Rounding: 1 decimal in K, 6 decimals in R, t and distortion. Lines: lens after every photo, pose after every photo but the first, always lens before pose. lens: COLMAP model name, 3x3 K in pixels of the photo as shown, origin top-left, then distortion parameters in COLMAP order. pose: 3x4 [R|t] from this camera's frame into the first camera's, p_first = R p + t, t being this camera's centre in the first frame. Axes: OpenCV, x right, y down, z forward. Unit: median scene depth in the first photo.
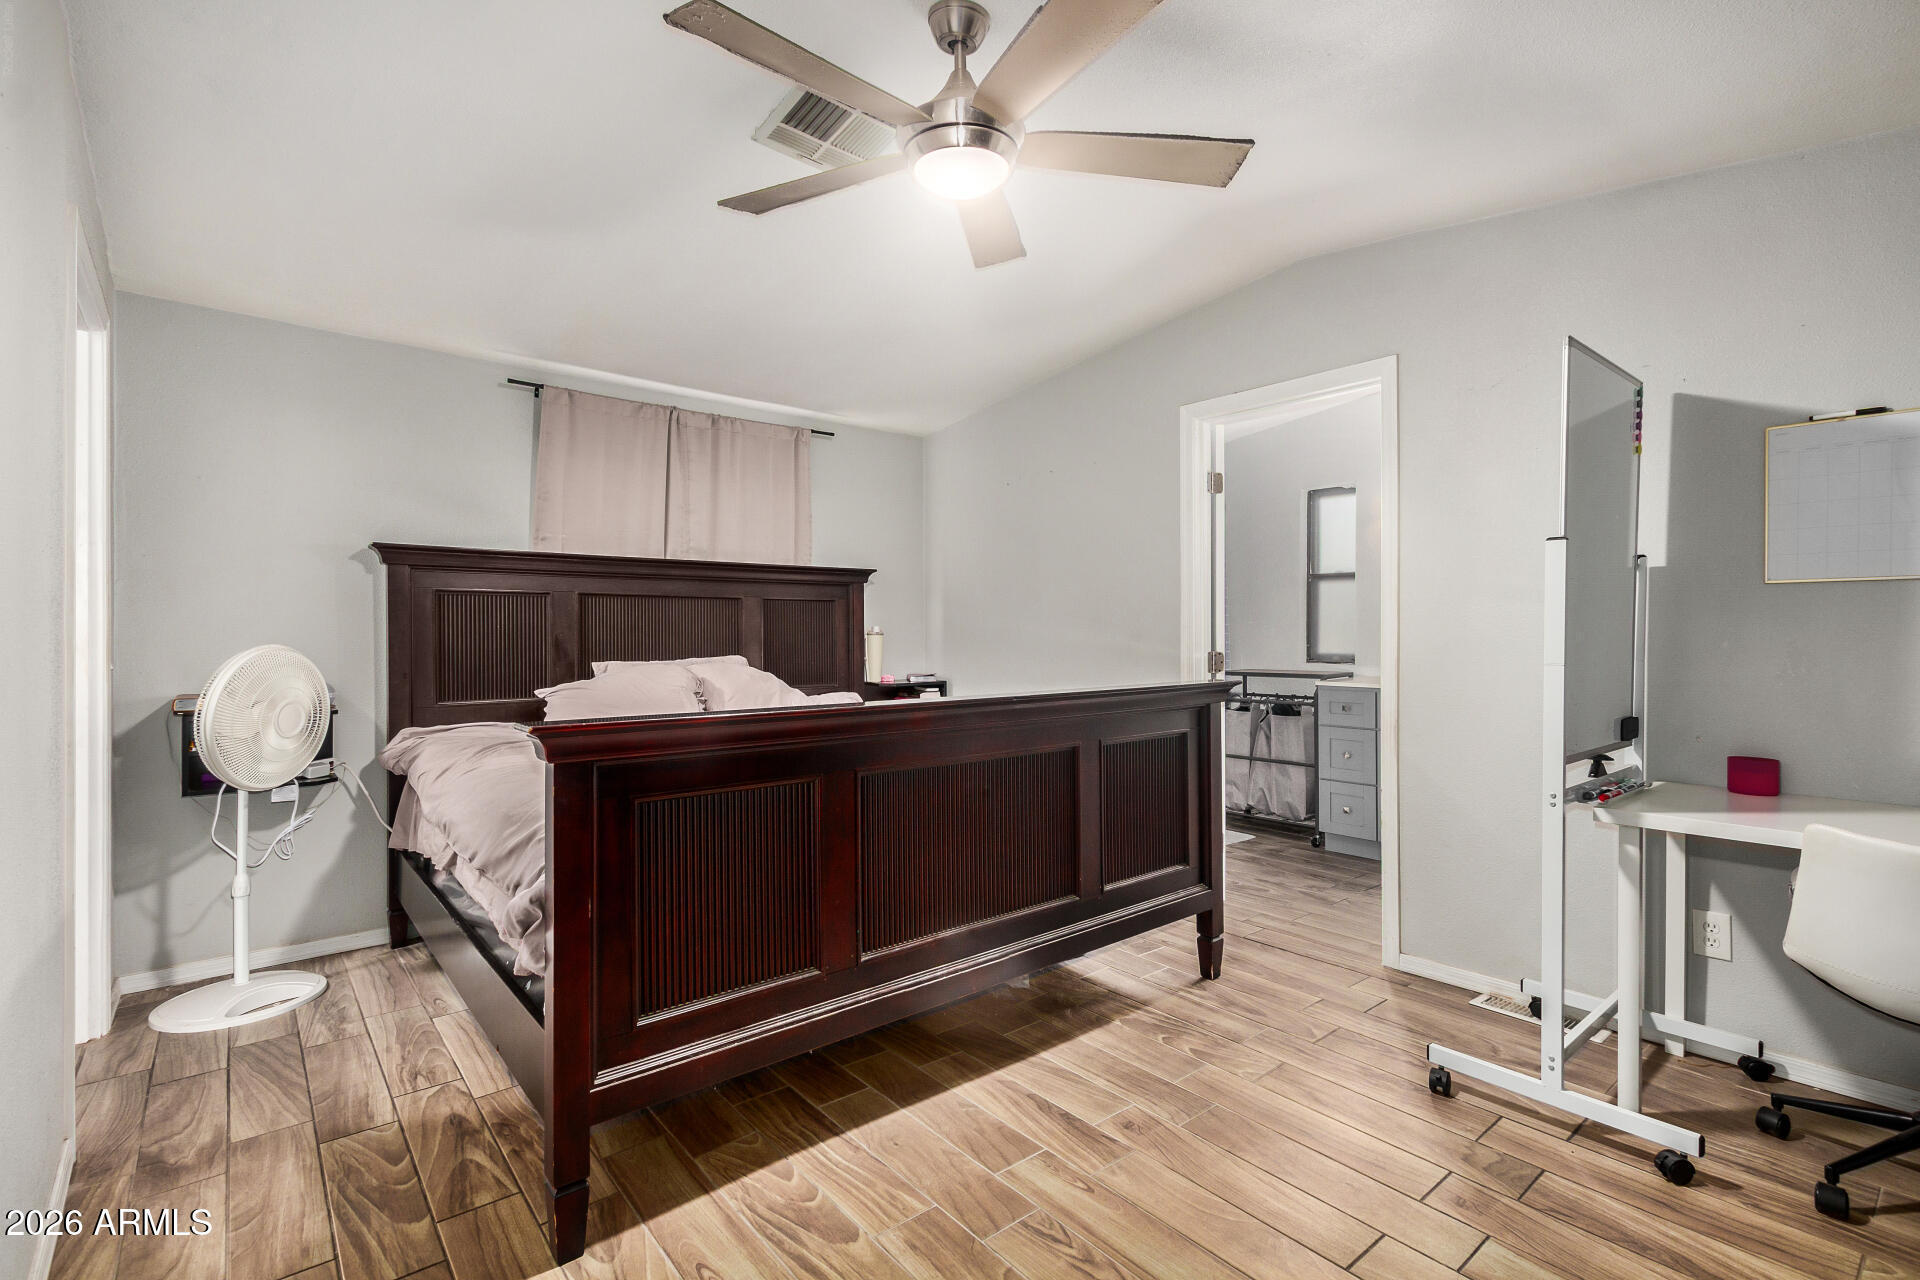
lens RADIAL K [[870.6, 0, 965.1], [0, 870.6, 638.3], [0, 0, 1]] dist [0.001455, -0.000393]
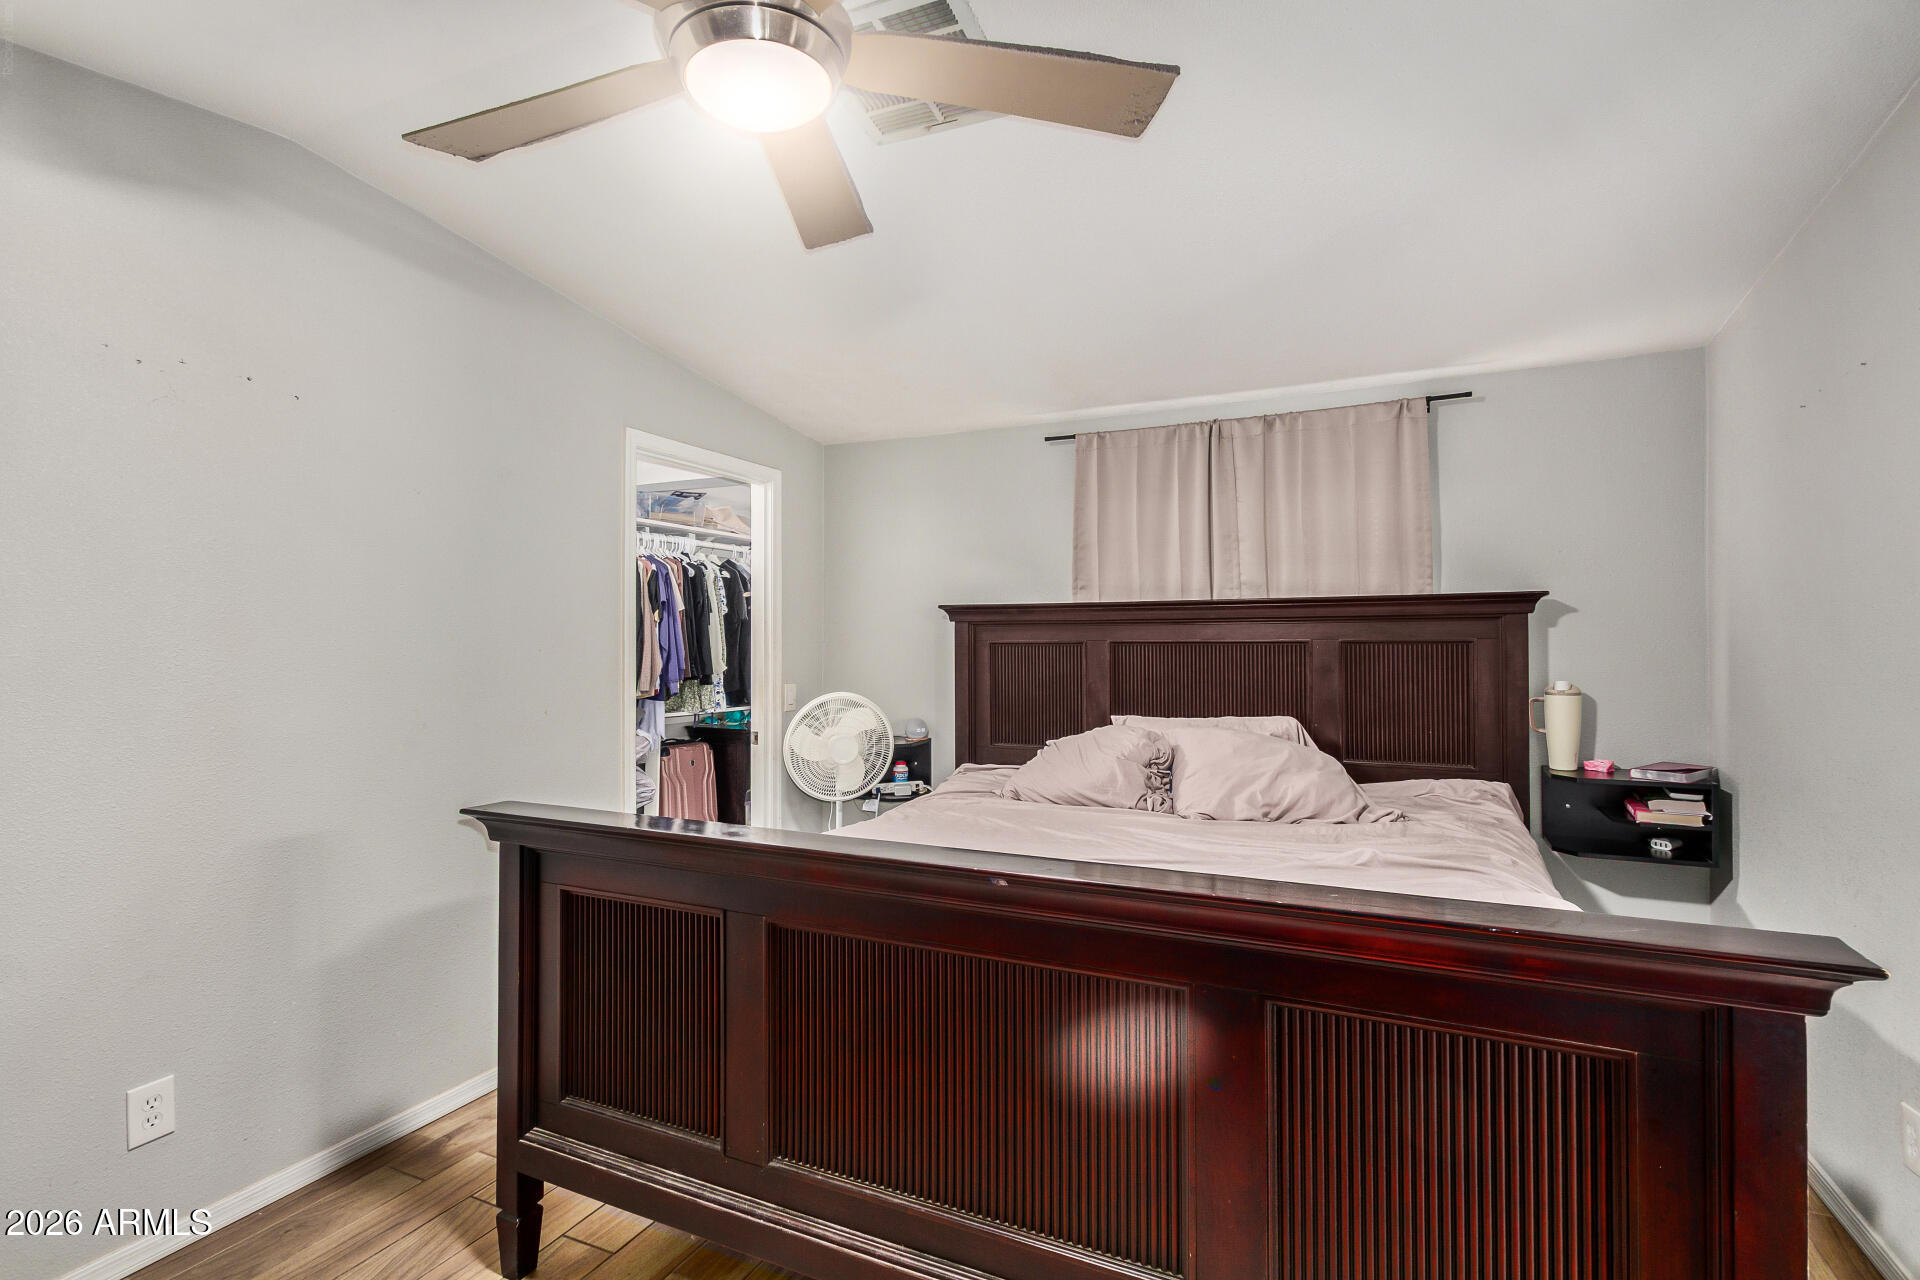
lens RADIAL K [[870.6, 0, 965.1], [0, 870.6, 638.3], [0, 0, 1]] dist [0.001455, -0.000393]
pose [[0.429556, -0.001497, -0.903039, 0.355398], [-0.004036, 0.999985, -0.003577, -0.051742], [0.903031, 0.005181, 0.429543, 0.444369]]
